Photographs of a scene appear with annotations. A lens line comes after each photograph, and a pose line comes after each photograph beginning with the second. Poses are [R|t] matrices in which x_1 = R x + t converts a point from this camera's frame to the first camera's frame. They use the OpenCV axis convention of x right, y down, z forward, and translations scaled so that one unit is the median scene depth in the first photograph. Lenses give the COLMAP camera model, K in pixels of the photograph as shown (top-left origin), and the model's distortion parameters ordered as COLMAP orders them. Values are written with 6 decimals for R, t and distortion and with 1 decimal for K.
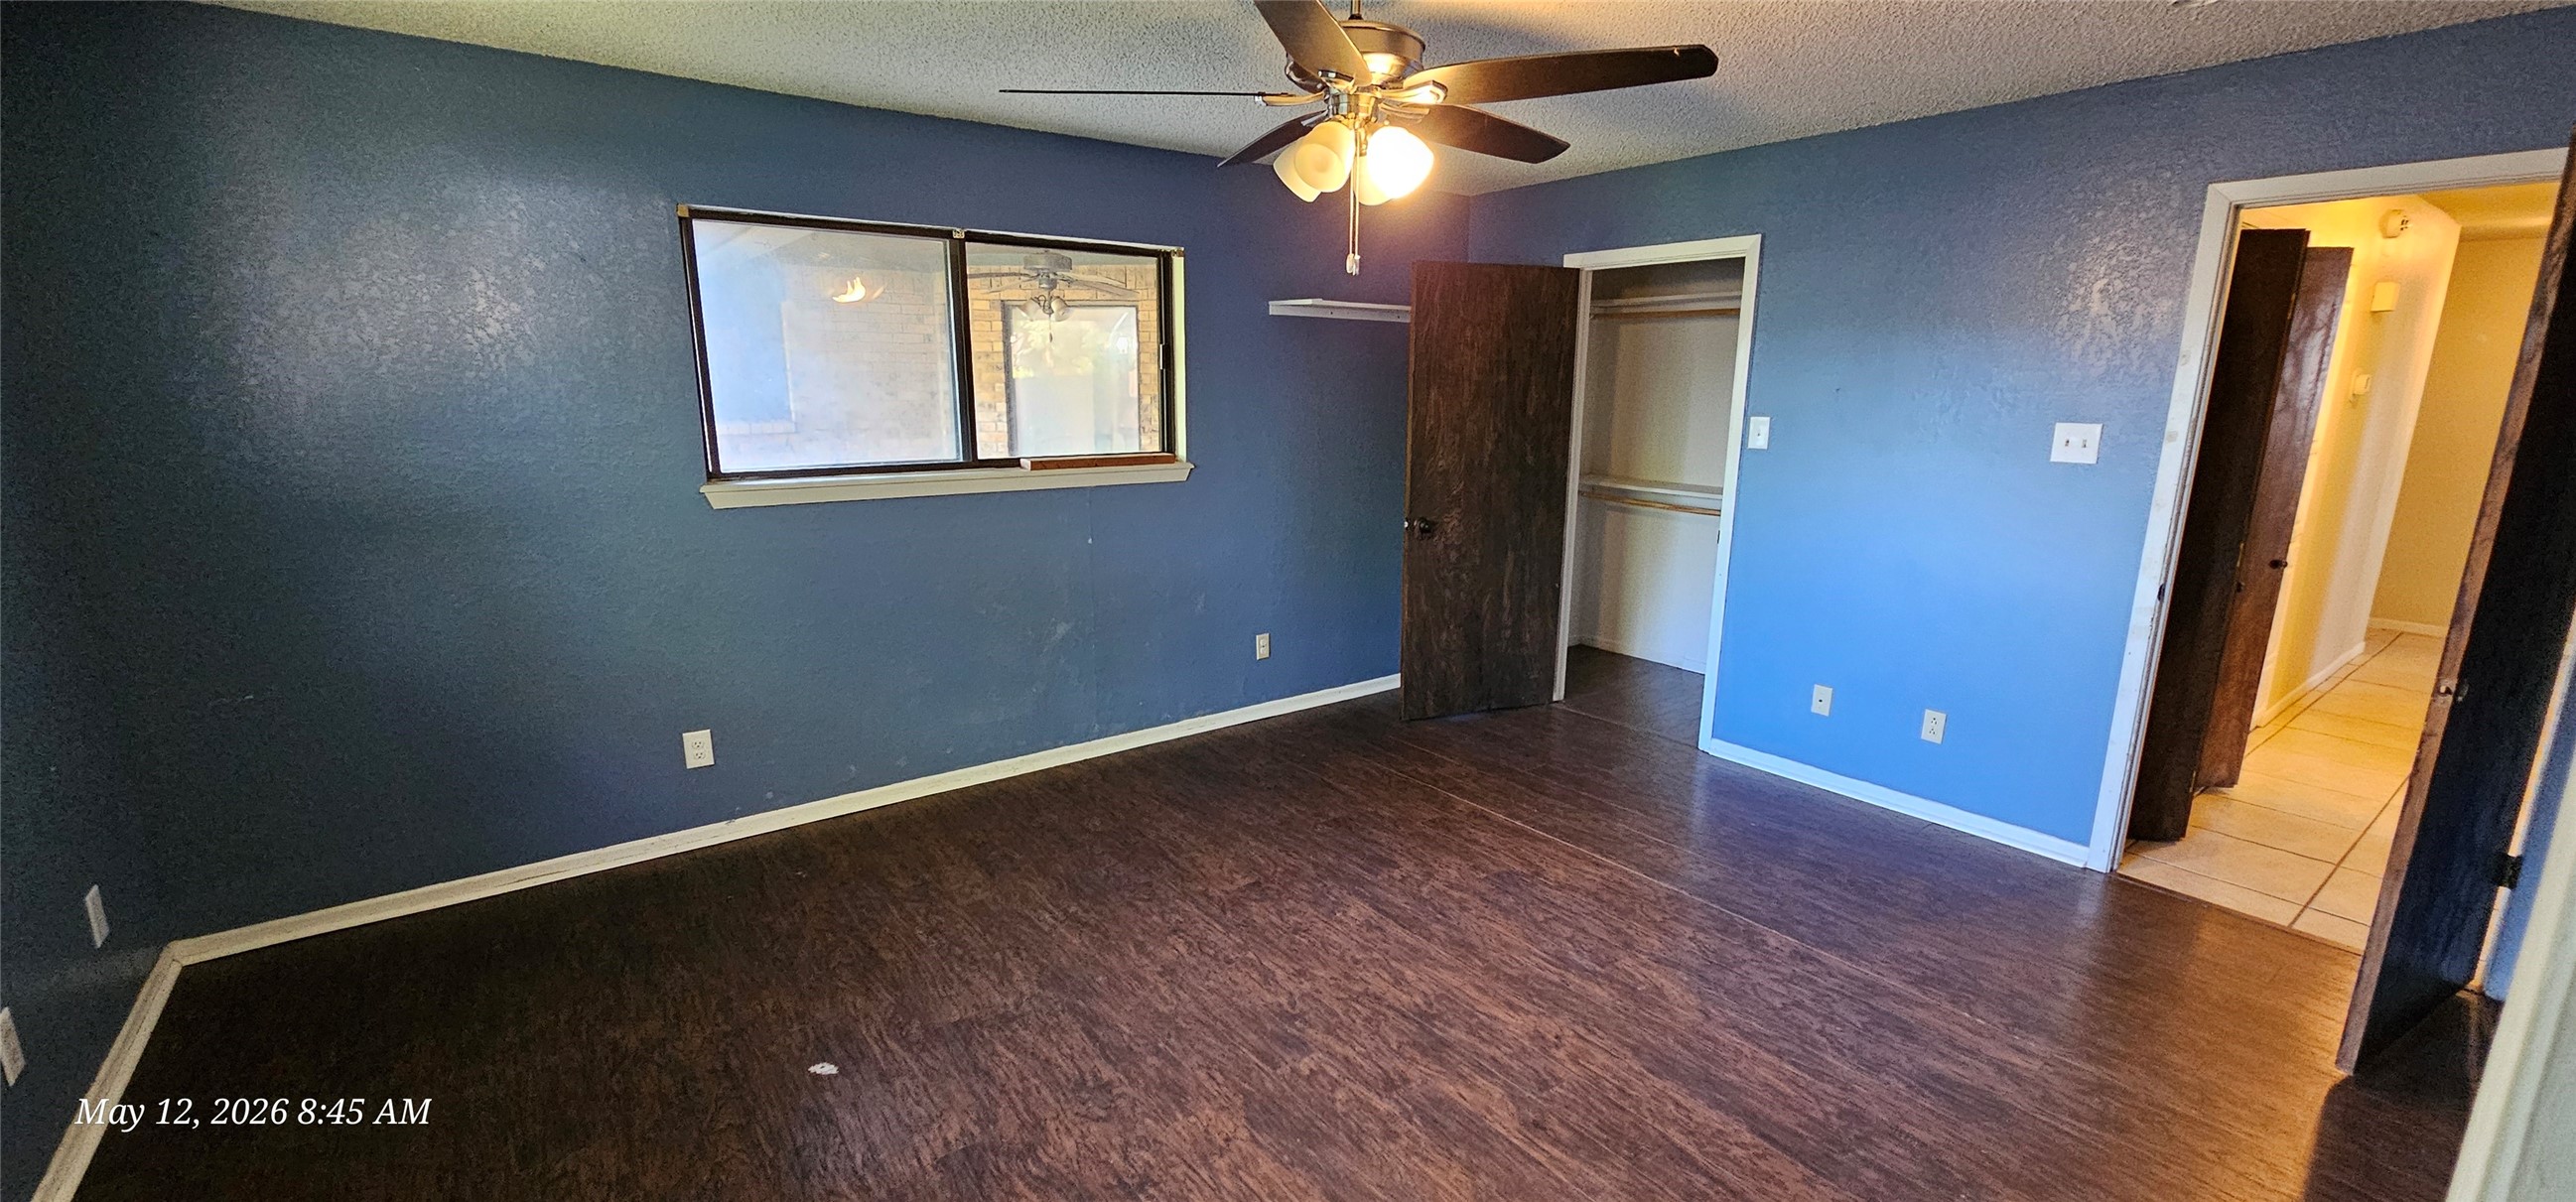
lens RADIAL K [[1096.9, 0, 1306.1], [0, 1096.9, 613.6], [0, 0, 1]] dist [-0.000412, -0.000018]
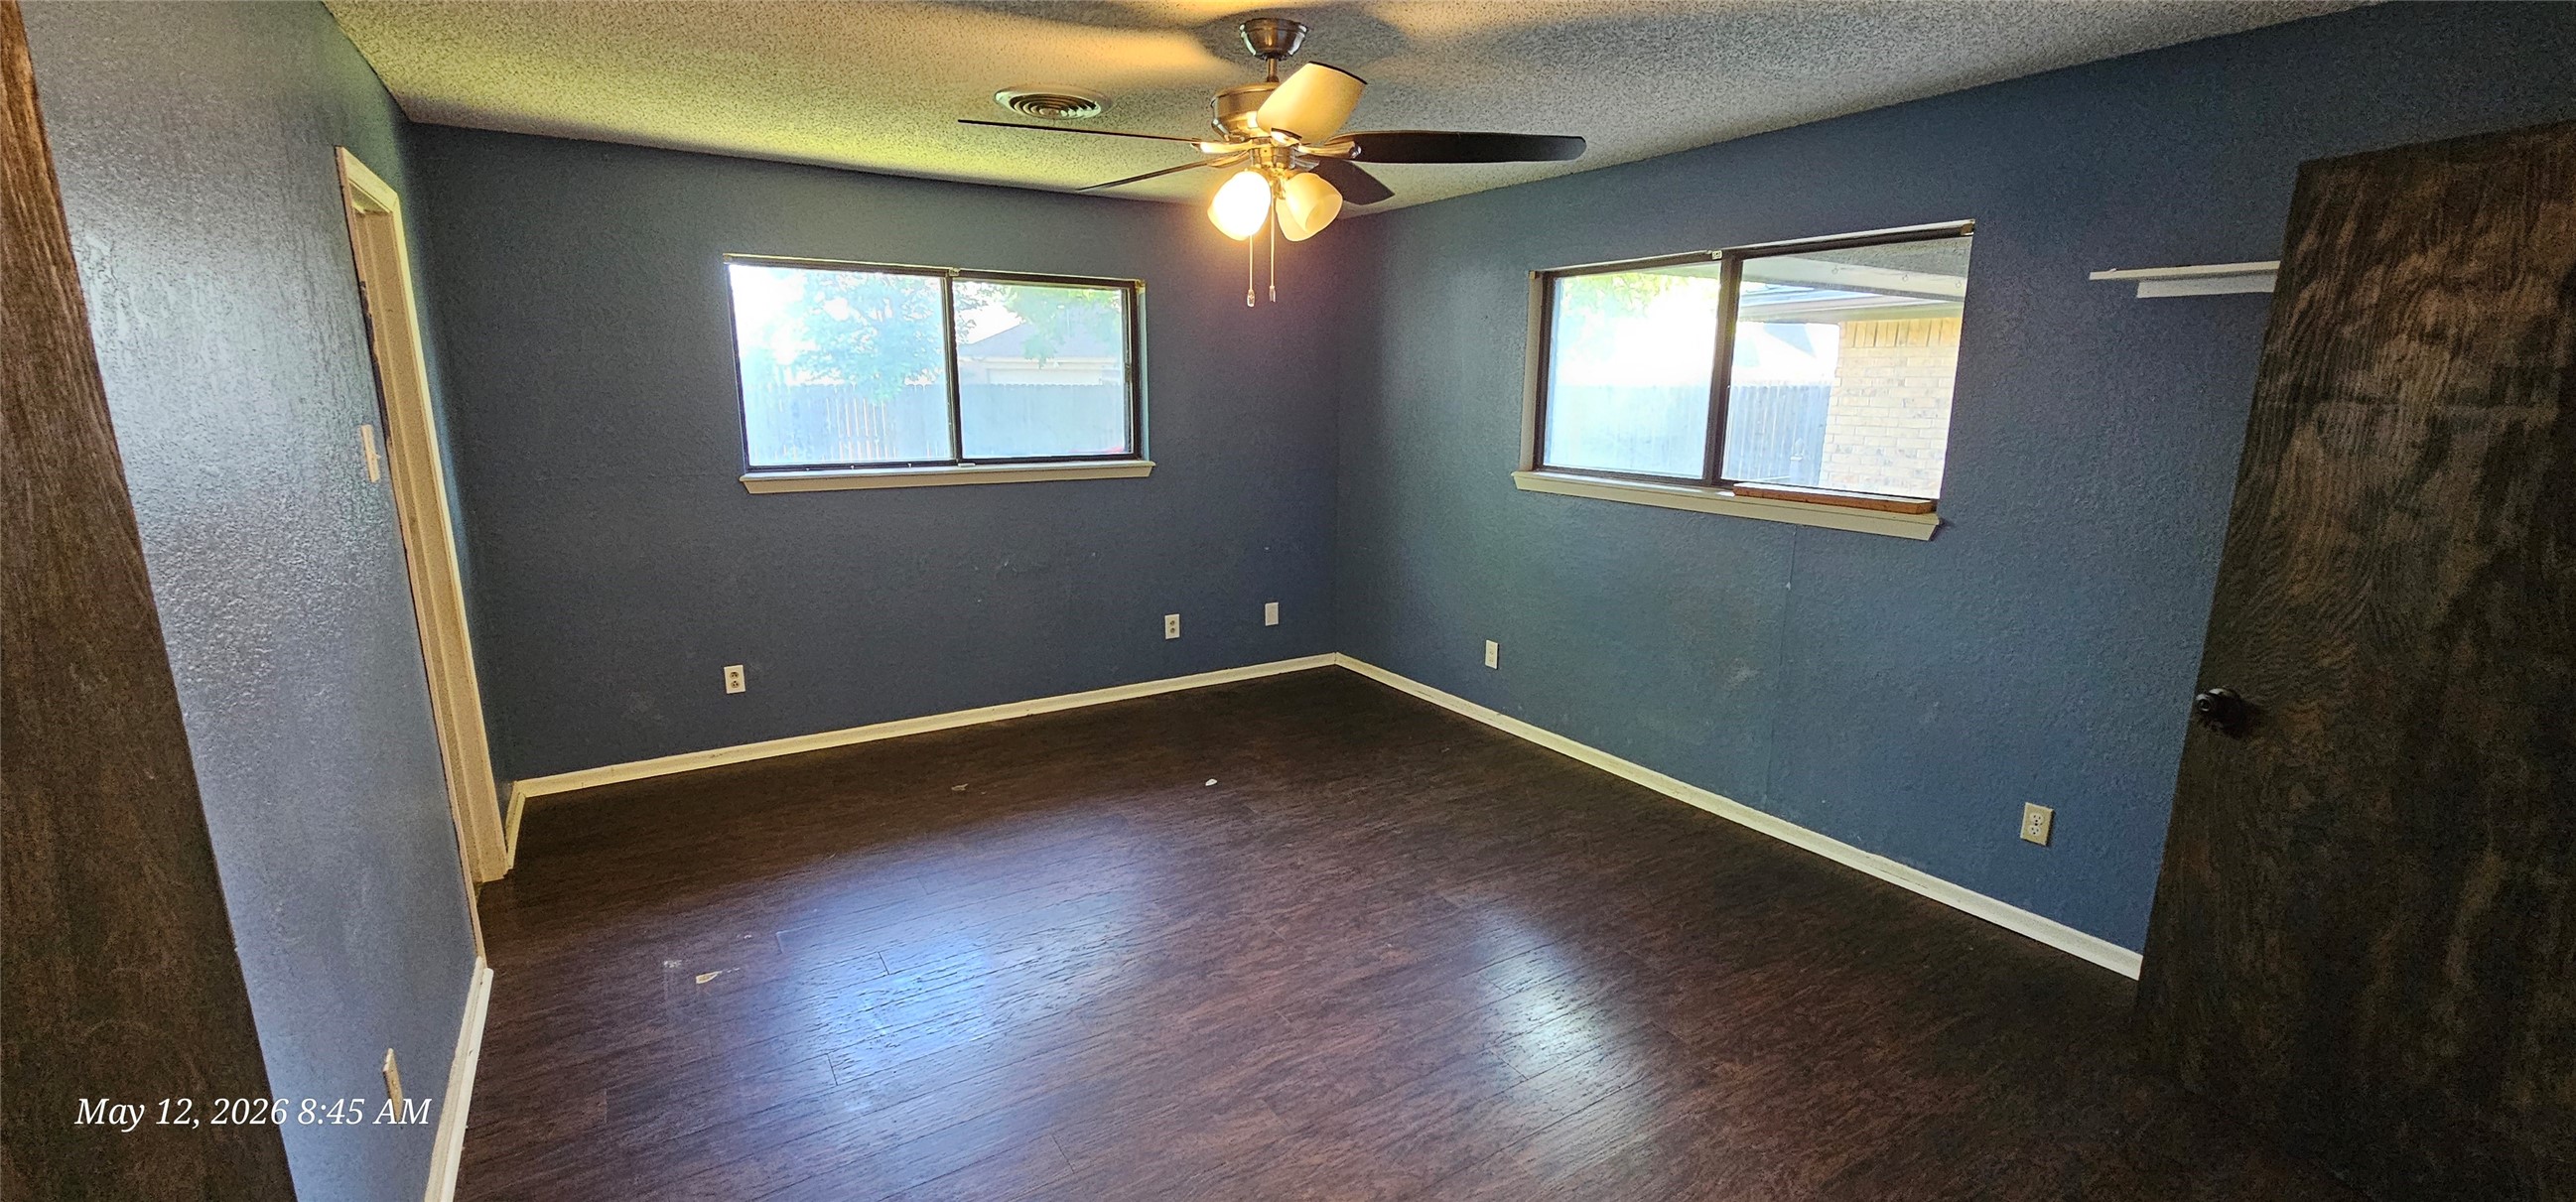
lens RADIAL K [[1017.3, 0, 1224.6], [0, 1017.3, 593.9], [0, 0, 1]] dist [0.000192, -0.000037]
pose [[-0.122212, 0.196109, -0.972936, 0.616326], [-0.219712, 0.950618, 0.219209, -0.133651], [0.967880, 0.240556, -0.073090, 0.603440]]
